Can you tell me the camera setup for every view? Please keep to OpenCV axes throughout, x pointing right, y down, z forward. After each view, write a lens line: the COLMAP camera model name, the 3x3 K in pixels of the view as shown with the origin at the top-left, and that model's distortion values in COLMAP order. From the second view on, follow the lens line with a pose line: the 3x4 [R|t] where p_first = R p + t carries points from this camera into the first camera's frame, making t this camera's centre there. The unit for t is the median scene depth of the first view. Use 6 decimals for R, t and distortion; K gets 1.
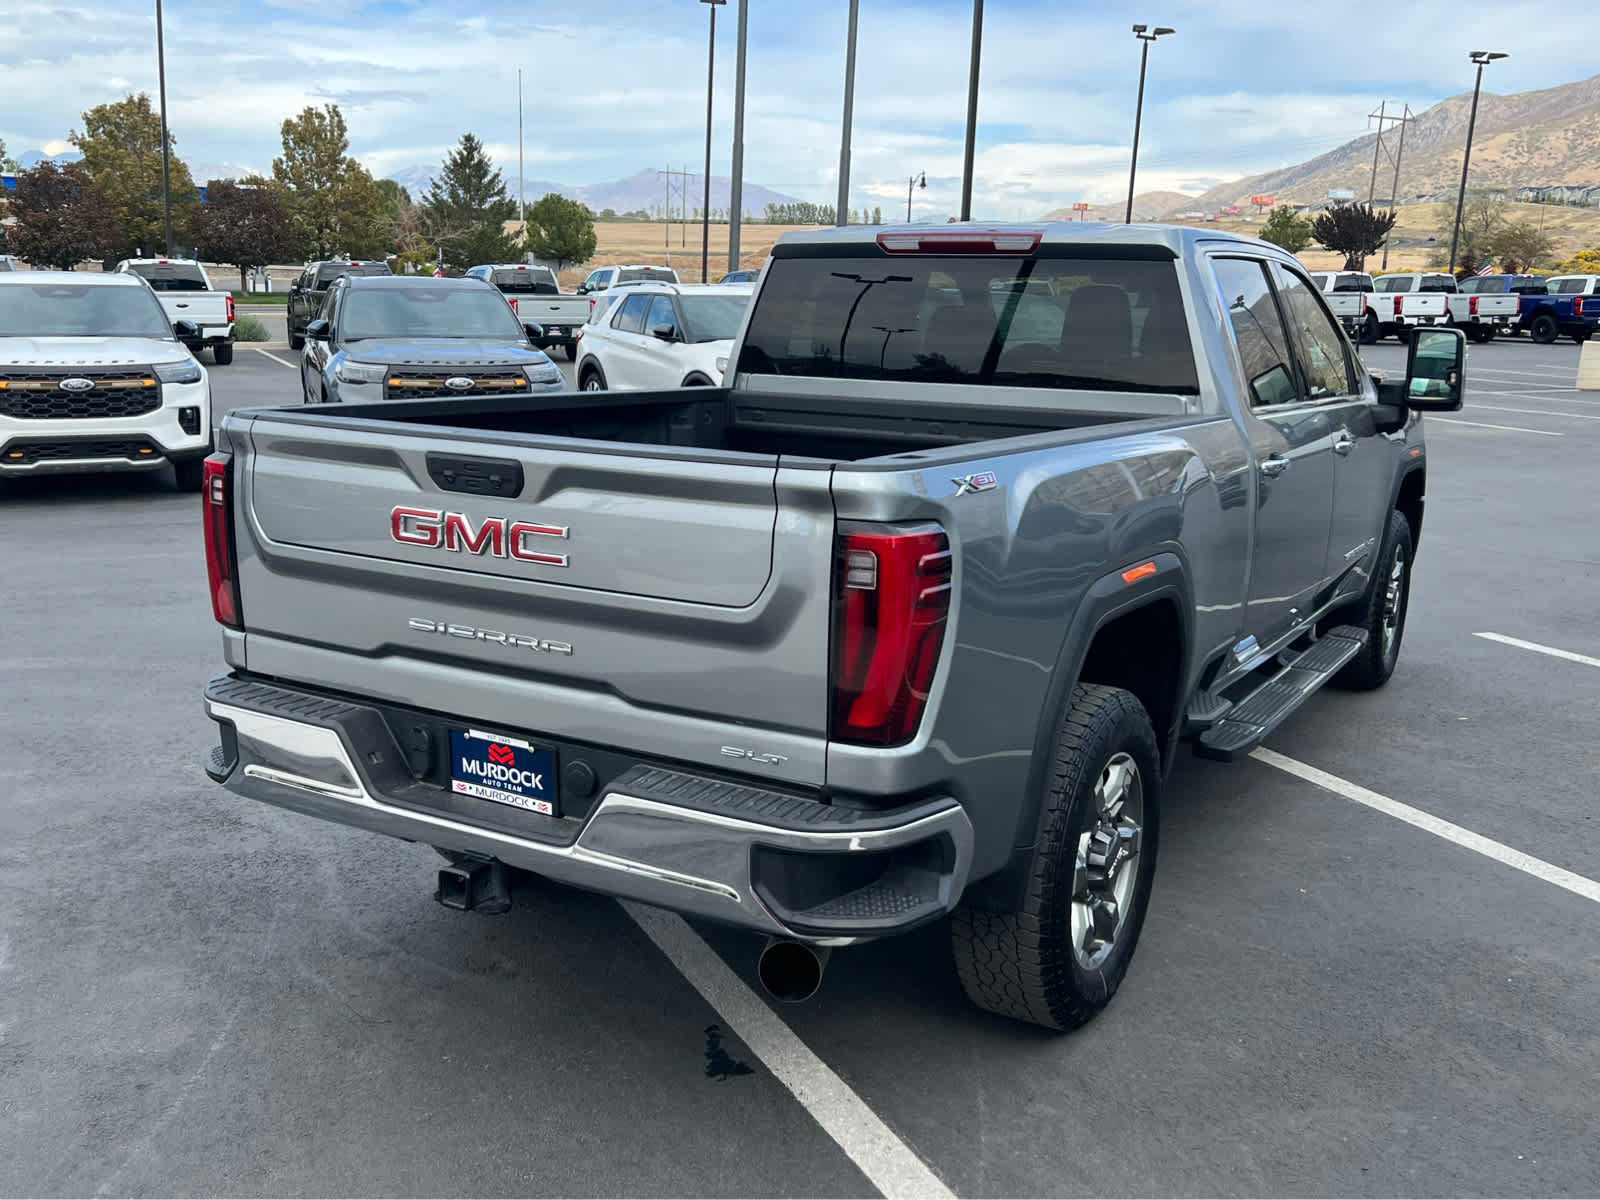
lens RADIAL K [[1535.9, 0, 786.0], [0, 1535.9, 591.0], [0, 0, 1]] dist [0.065070, -0.093231]
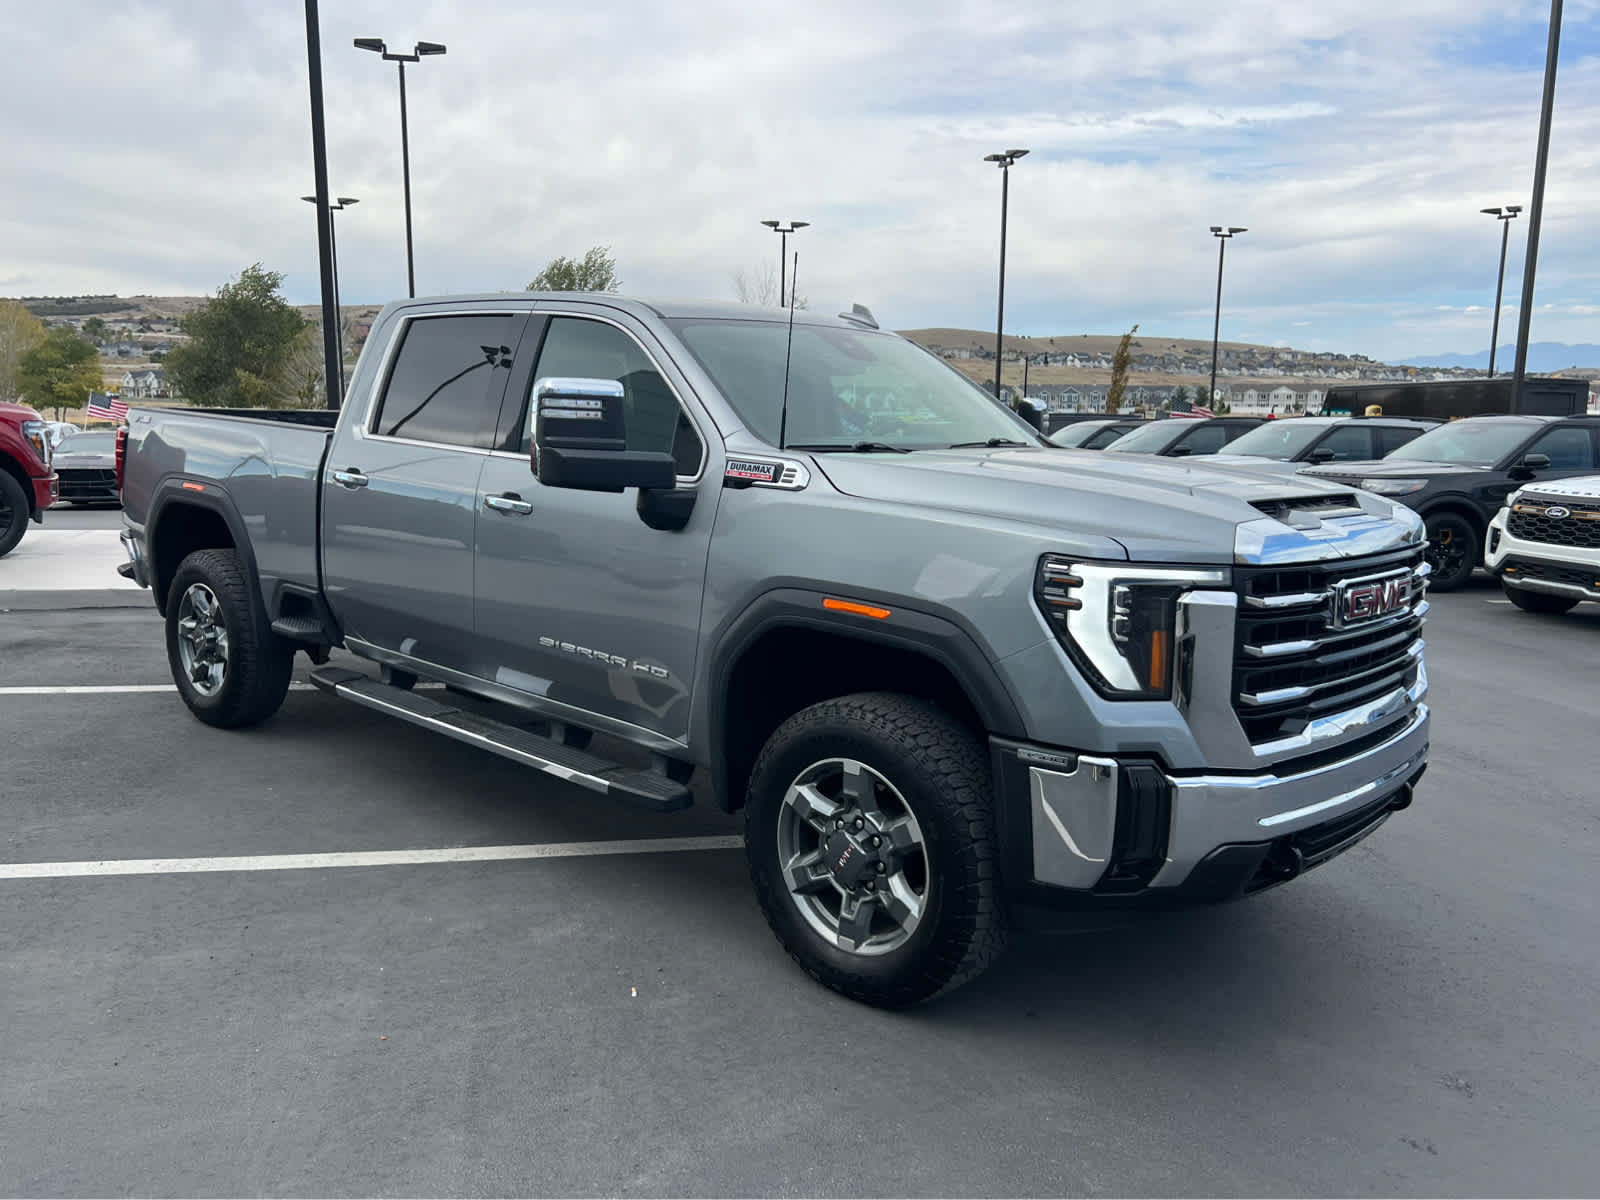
lens RADIAL K [[1338.3, 0, 791.6], [0, 1338.3, 608.6], [0, 0, 1]] dist [0.051196, -0.058539]
pose [[-0.220089, 0.121237, -0.967916, 1.054145], [-0.228689, 0.958181, 0.172018, -0.200607], [0.948294, 0.259212, -0.183160, 1.262148]]
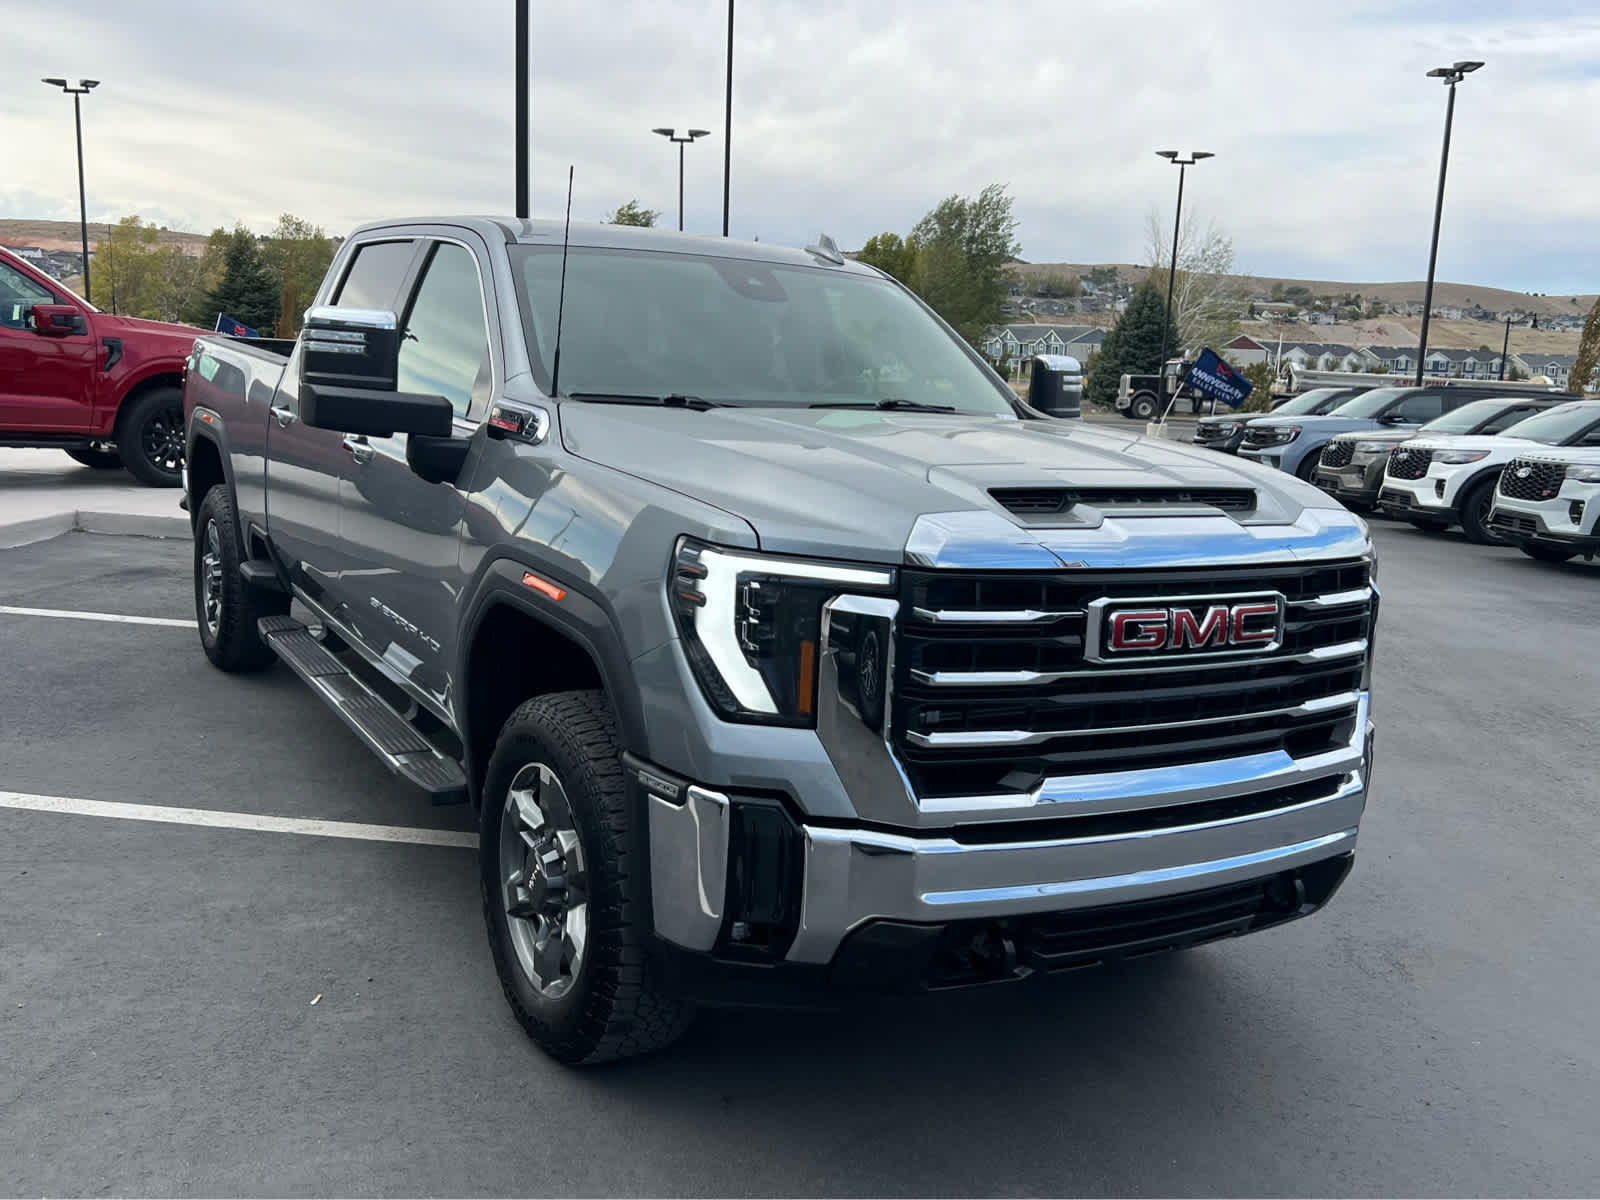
lens RADIAL K [[1496.9, 0, 800.0], [0, 1496.9, 600.0], [0, 0, 1]] dist [0.074379, -0.126156]
pose [[-0.483273, 0.099126, -0.869840, 0.917198], [-0.246910, 0.937803, 0.244051, -0.261171], [0.839930, 0.332716, -0.428739, 1.503043]]
